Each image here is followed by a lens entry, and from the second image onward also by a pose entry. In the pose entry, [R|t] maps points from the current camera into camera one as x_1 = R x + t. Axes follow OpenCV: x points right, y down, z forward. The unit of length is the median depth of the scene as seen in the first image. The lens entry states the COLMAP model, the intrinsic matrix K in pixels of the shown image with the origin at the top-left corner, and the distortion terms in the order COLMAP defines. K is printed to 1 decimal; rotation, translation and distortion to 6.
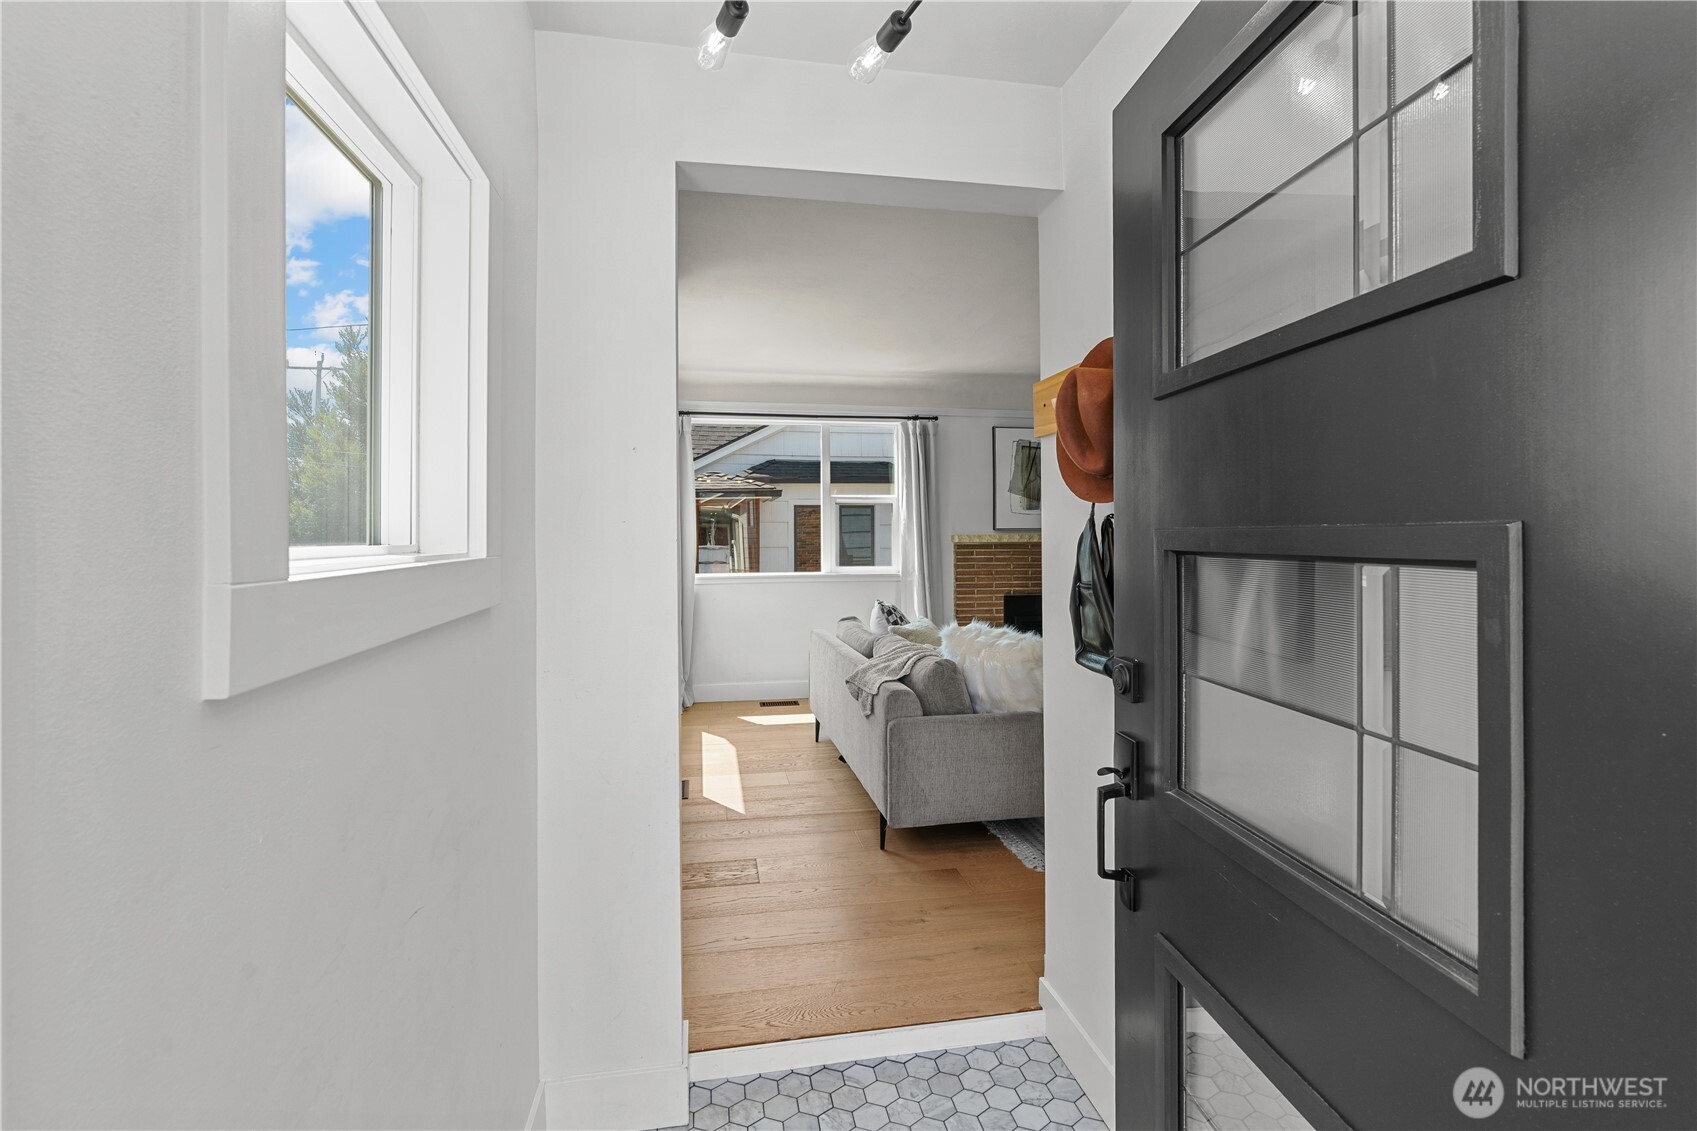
lens RADIAL K [[787.1, 0, 852.3], [0, 787.1, 524.1], [0, 0, 1]] dist [-0.010670, 0.000304]
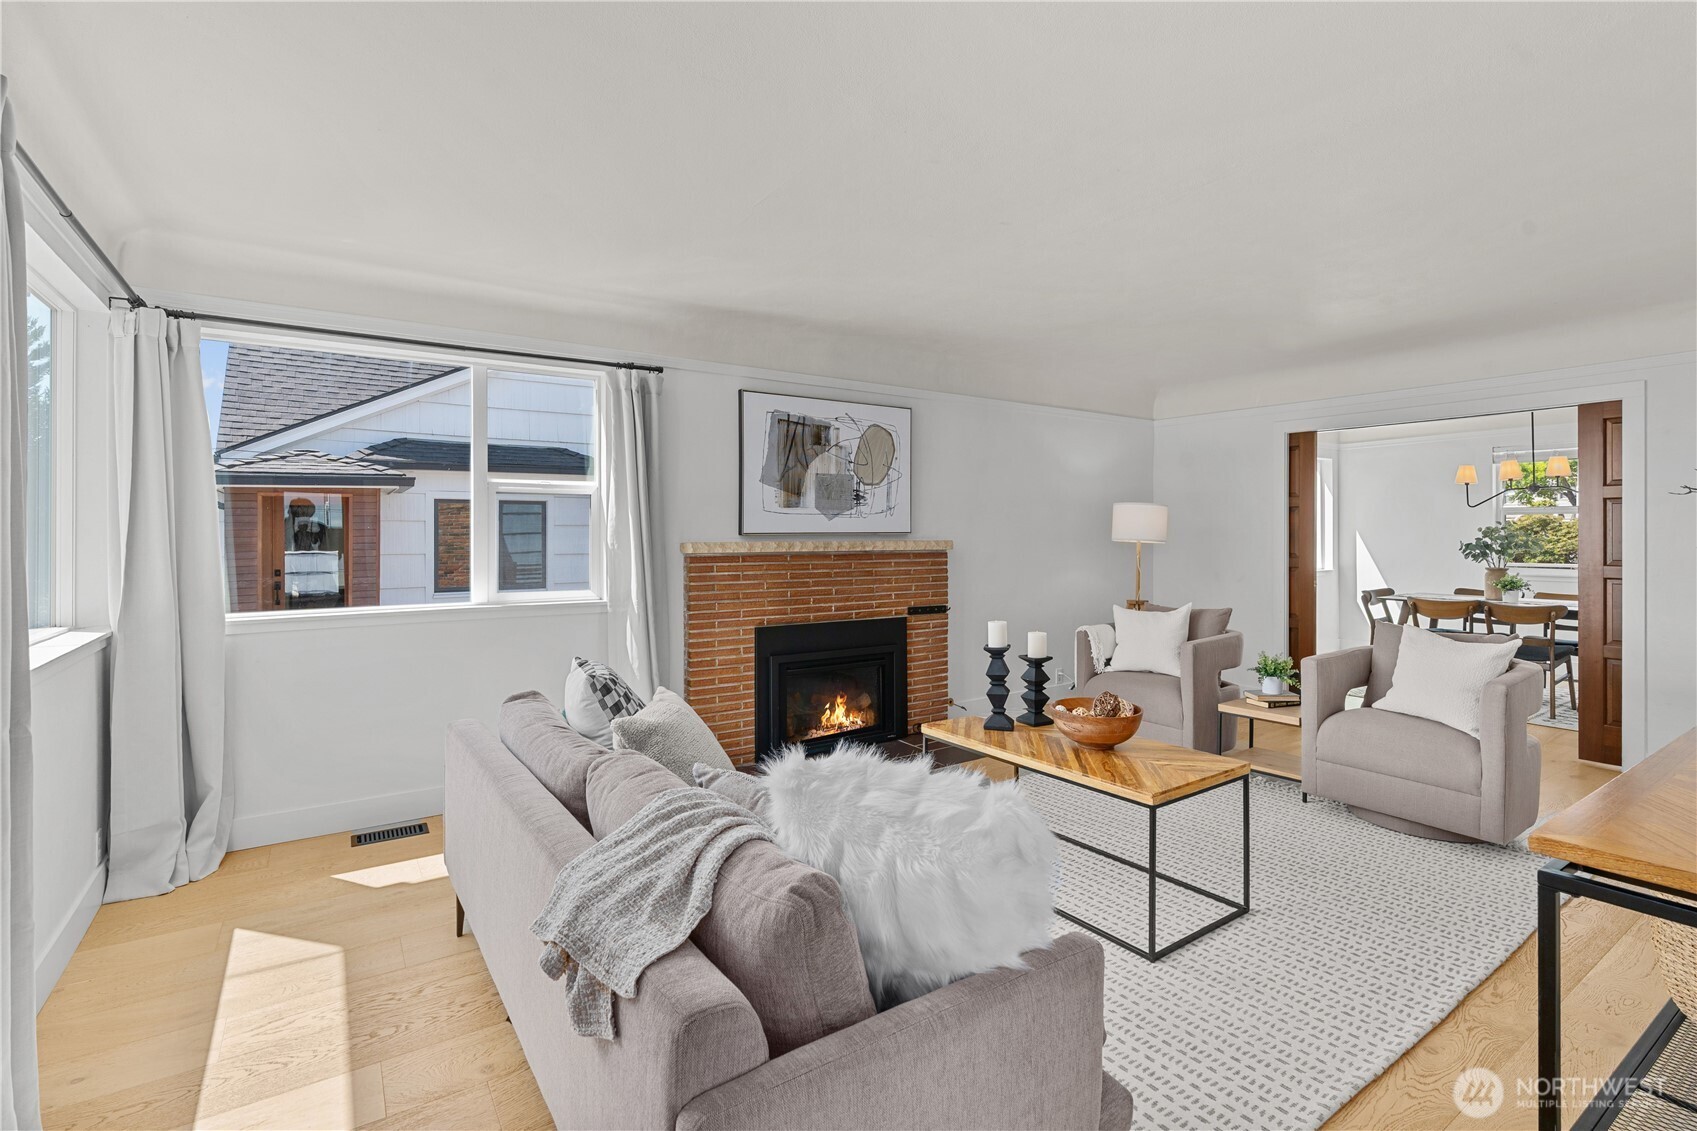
lens RADIAL K [[787.1, 0, 852.3], [0, 787.1, 524.1], [0, 0, 1]] dist [-0.010670, 0.000304]
pose [[0.917090, 0.005965, 0.398636, -0.010577], [-0.005899, 0.999982, -0.001392, -0.002228], [-0.398637, -0.001075, 0.917108, 0.313812]]
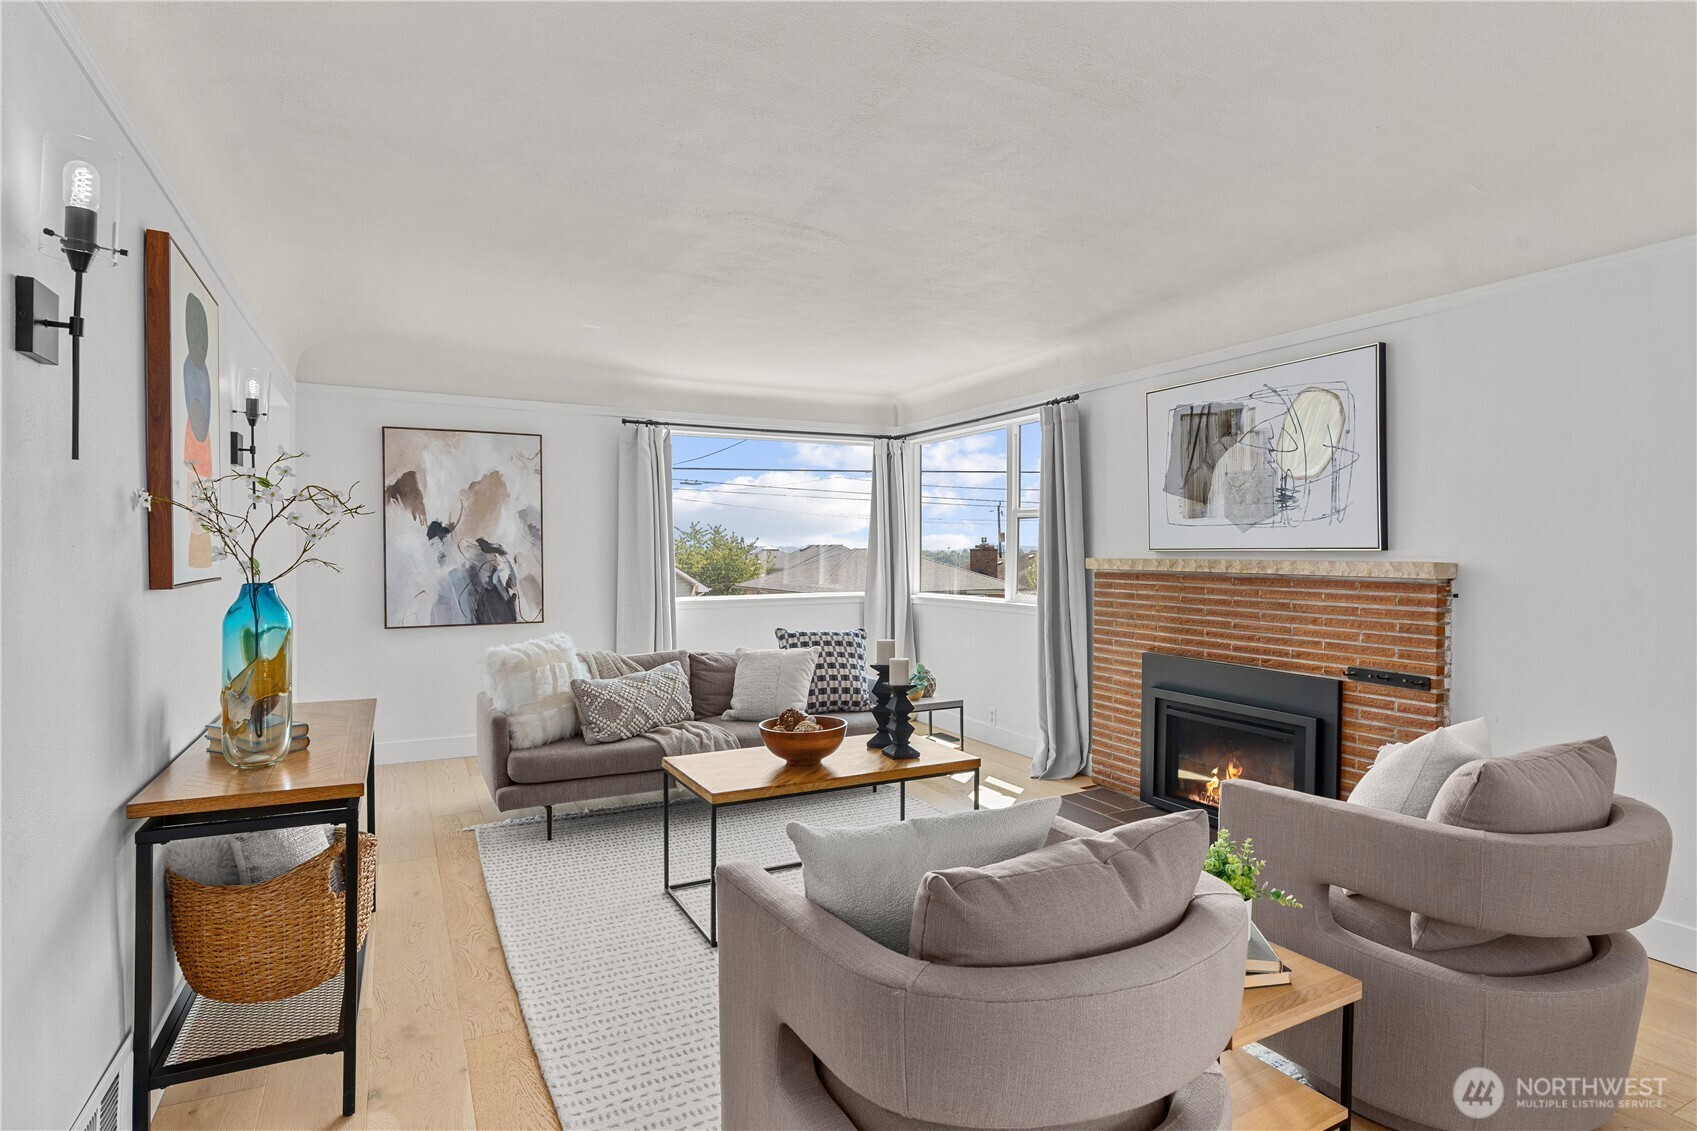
lens RADIAL K [[891.3, 0, 848.5], [0, 891.3, 565.5], [0, 0, 1]] dist [-0.006966, -0.000009]
pose [[0.288311, 0.019772, -0.957333, 0.827520], [0.014030, 0.999592, 0.024870, -0.002724], [0.957434, -0.020602, 0.287916, 0.557562]]
